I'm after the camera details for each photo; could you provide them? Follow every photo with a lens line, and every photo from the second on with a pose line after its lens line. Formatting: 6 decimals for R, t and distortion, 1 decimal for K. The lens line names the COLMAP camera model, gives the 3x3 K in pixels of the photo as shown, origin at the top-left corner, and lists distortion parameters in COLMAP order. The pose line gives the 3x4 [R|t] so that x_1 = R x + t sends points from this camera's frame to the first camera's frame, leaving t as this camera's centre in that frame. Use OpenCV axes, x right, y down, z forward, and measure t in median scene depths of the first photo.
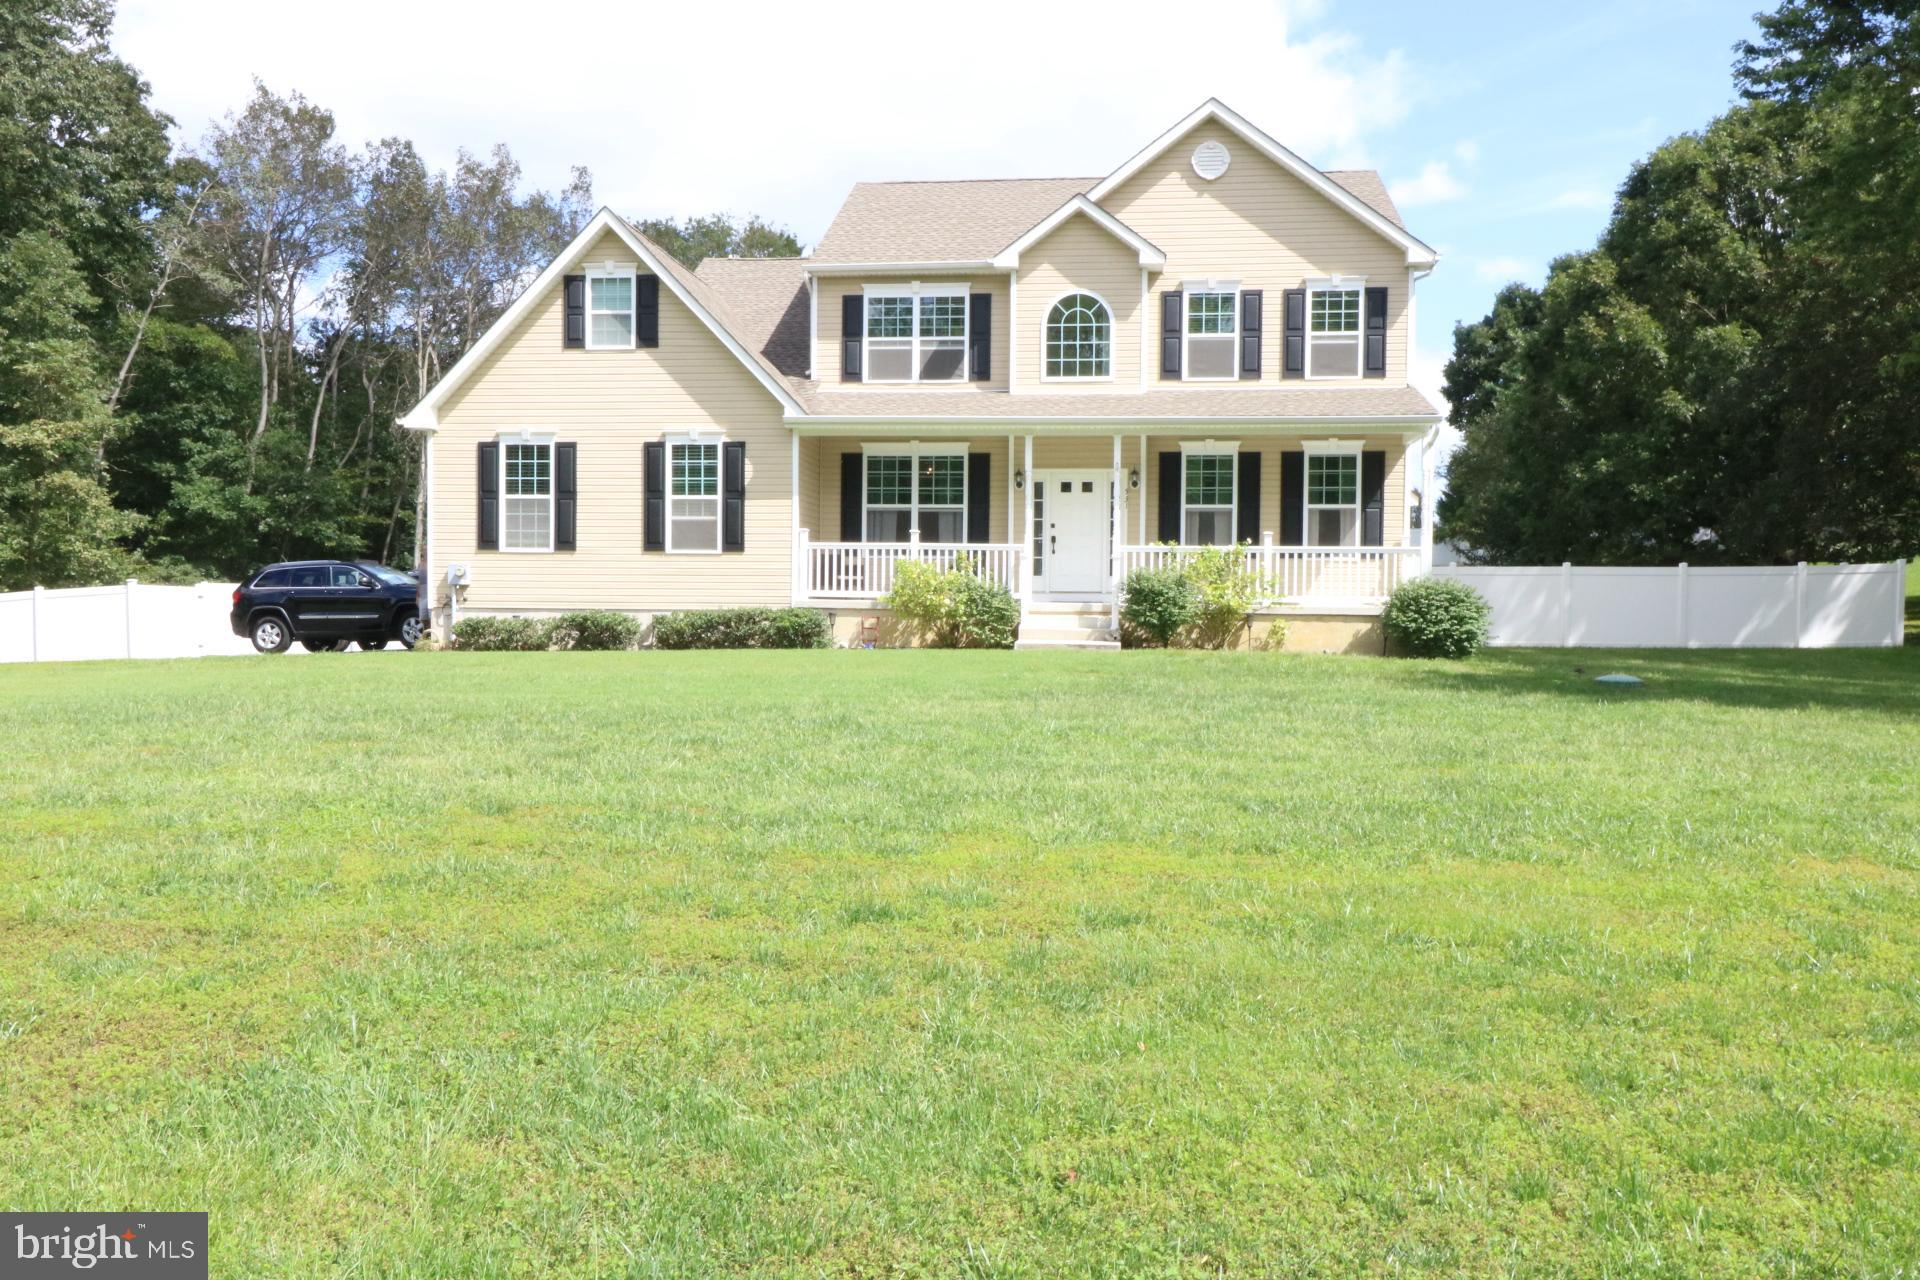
lens RADIAL K [[1479.7, 0, 950.5], [0, 1479.7, 647.5], [0, 0, 1]] dist [0.004059, -0.007005]
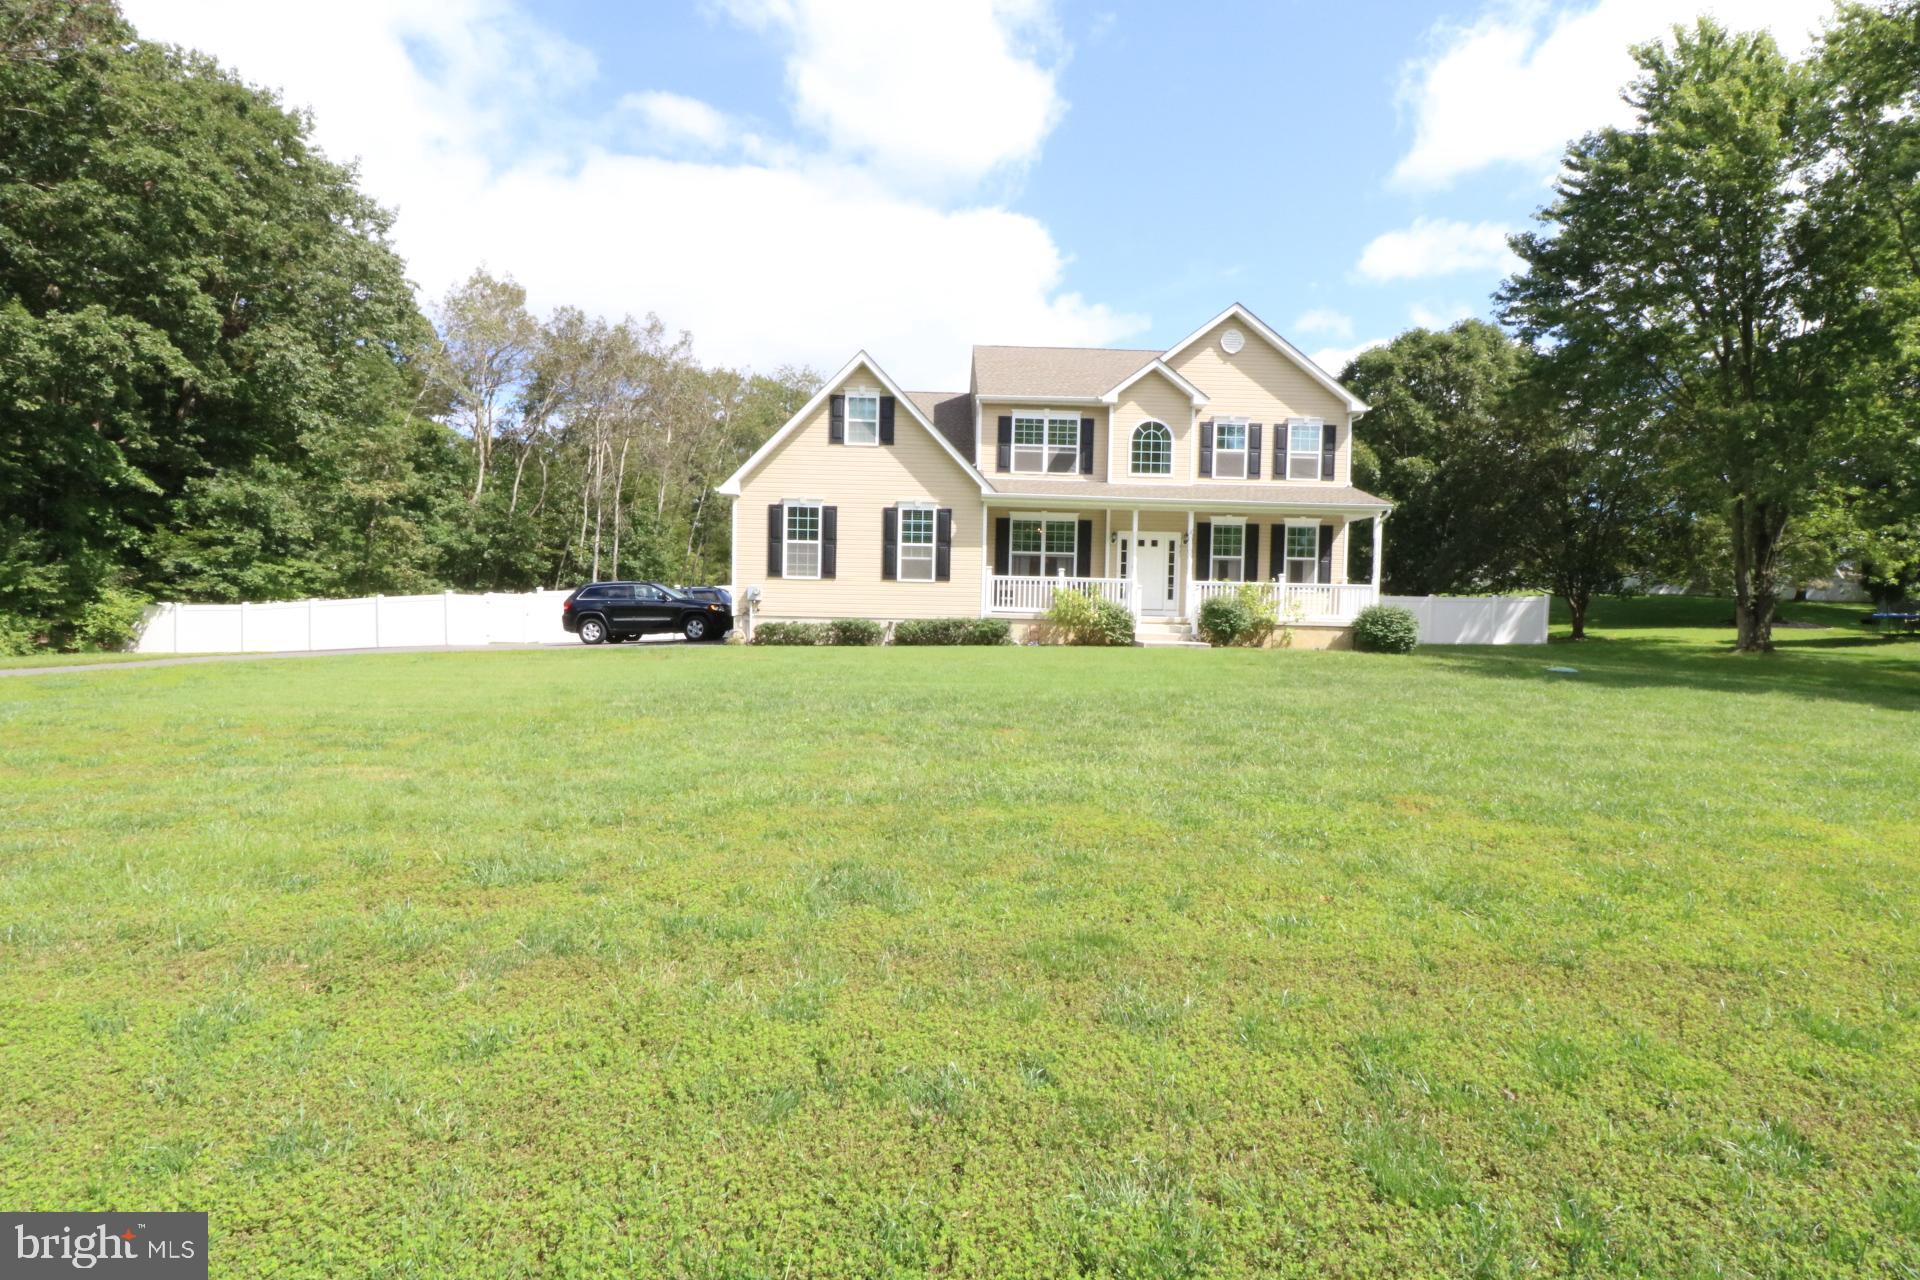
lens RADIAL K [[877.2, 0, 962.7], [0, 877.2, 633.5], [0, 0, 1]] dist [-0.015399, -0.005318]
pose [[0.990512, 0.007286, 0.137233, -0.240809], [-0.007409, 0.999972, 0.000390, -0.010527], [-0.137227, -0.001403, 0.990539, 0.098540]]
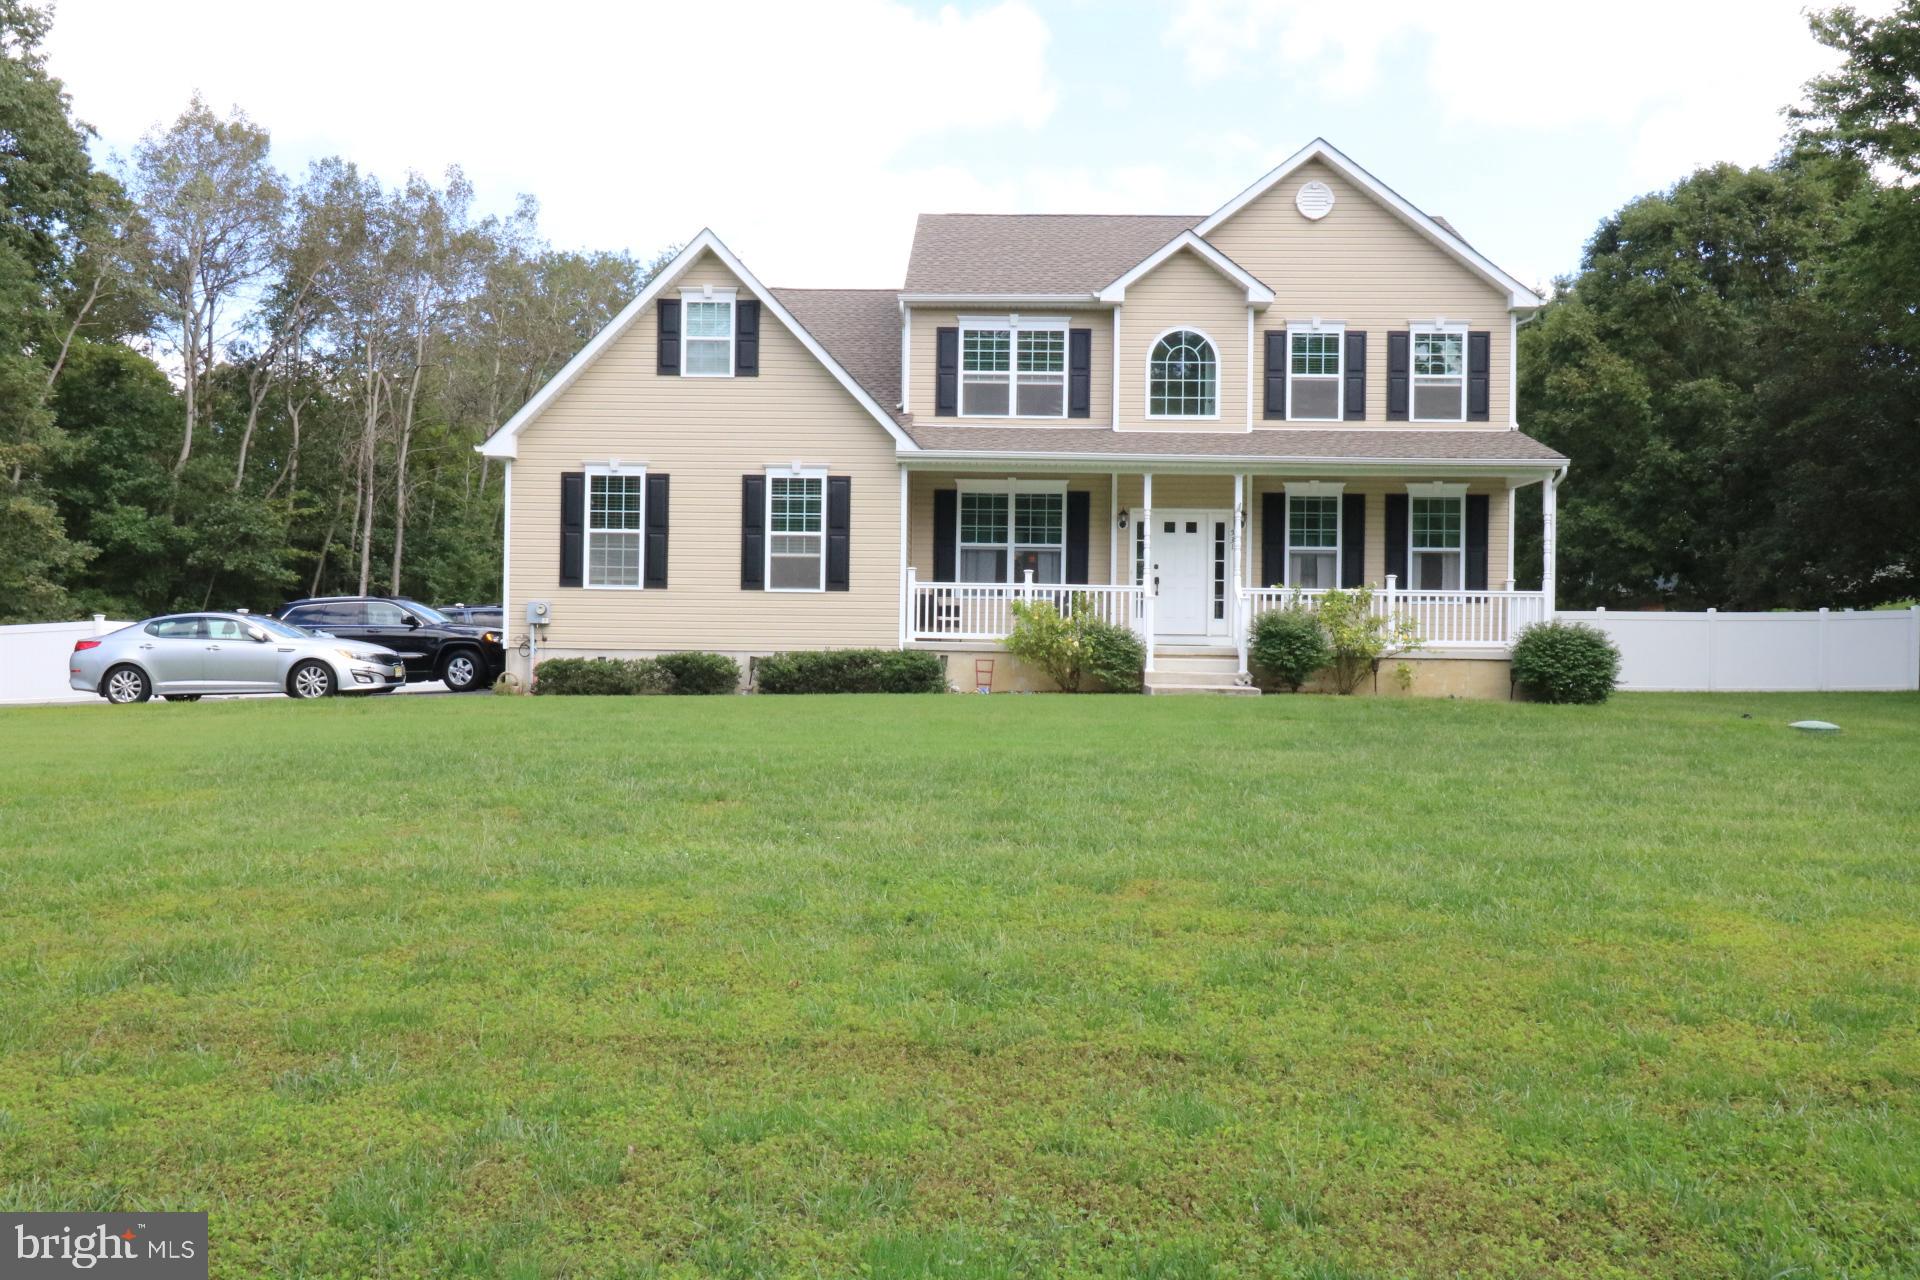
lens RADIAL K [[1479.7, 0, 963.0], [0, 1479.7, 633.4], [0, 0, 1]] dist [0.004059, -0.007005]
pose [[0.995861, 0.004939, 0.090752, -0.146875], [-0.001696, 0.999358, -0.035780, -0.003189], [-0.090870, 0.035478, 0.995231, 0.044125]]
